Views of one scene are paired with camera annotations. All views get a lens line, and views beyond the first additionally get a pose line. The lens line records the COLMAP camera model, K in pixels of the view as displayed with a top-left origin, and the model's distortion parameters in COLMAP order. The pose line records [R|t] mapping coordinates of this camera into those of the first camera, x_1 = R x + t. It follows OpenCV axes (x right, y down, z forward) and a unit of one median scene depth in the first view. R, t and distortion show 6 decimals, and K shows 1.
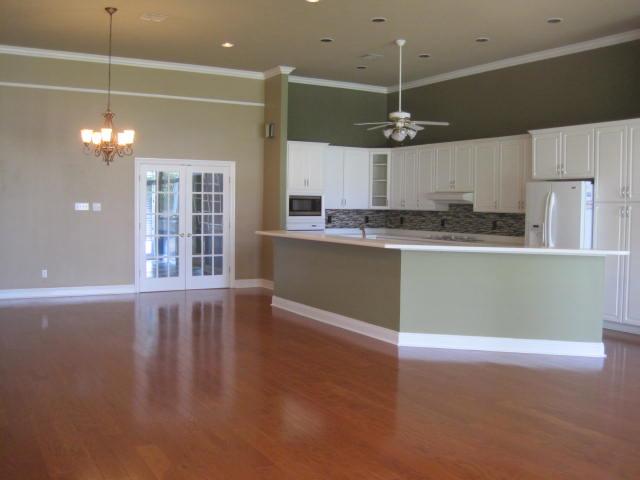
lens RADIAL K [[654.7, 0, 320.0], [0, 654.7, 240.0], [0, 0, 1]] dist [-0.183003, 0.136751]
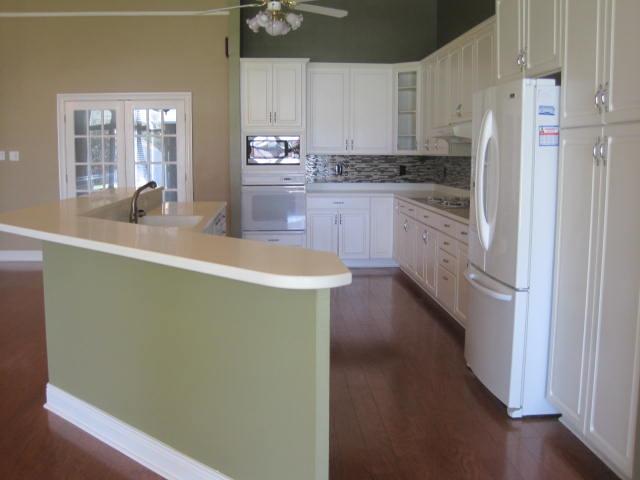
lens RADIAL K [[654.7, 0, 320.0], [0, 654.7, 240.0], [0, 0, 1]] dist [-0.183003, 0.136751]
pose [[0.895810, 0.049496, -0.441673, 0.353830], [-0.015828, 0.996702, 0.079592, -0.013621], [0.444156, -0.064309, 0.893639, 0.414815]]
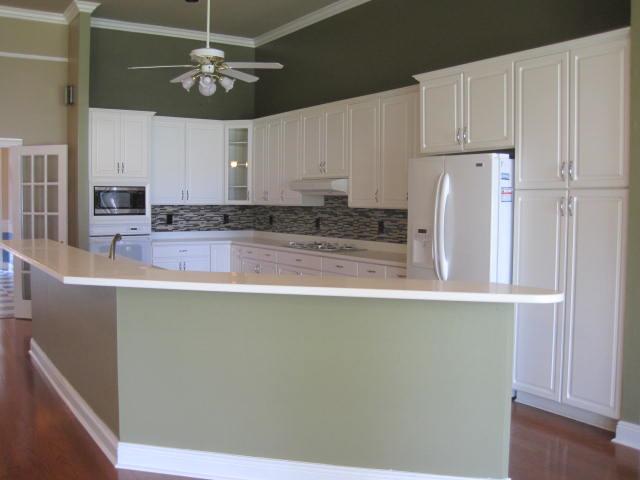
lens RADIAL K [[654.7, 0, 320.0], [0, 654.7, 240.0], [0, 0, 1]] dist [-0.183003, 0.136751]
pose [[0.998793, -0.007106, 0.048596, 0.167532], [0.006758, 0.999950, 0.007317, -0.014343], [-0.048646, -0.006980, 0.998792, 0.314155]]
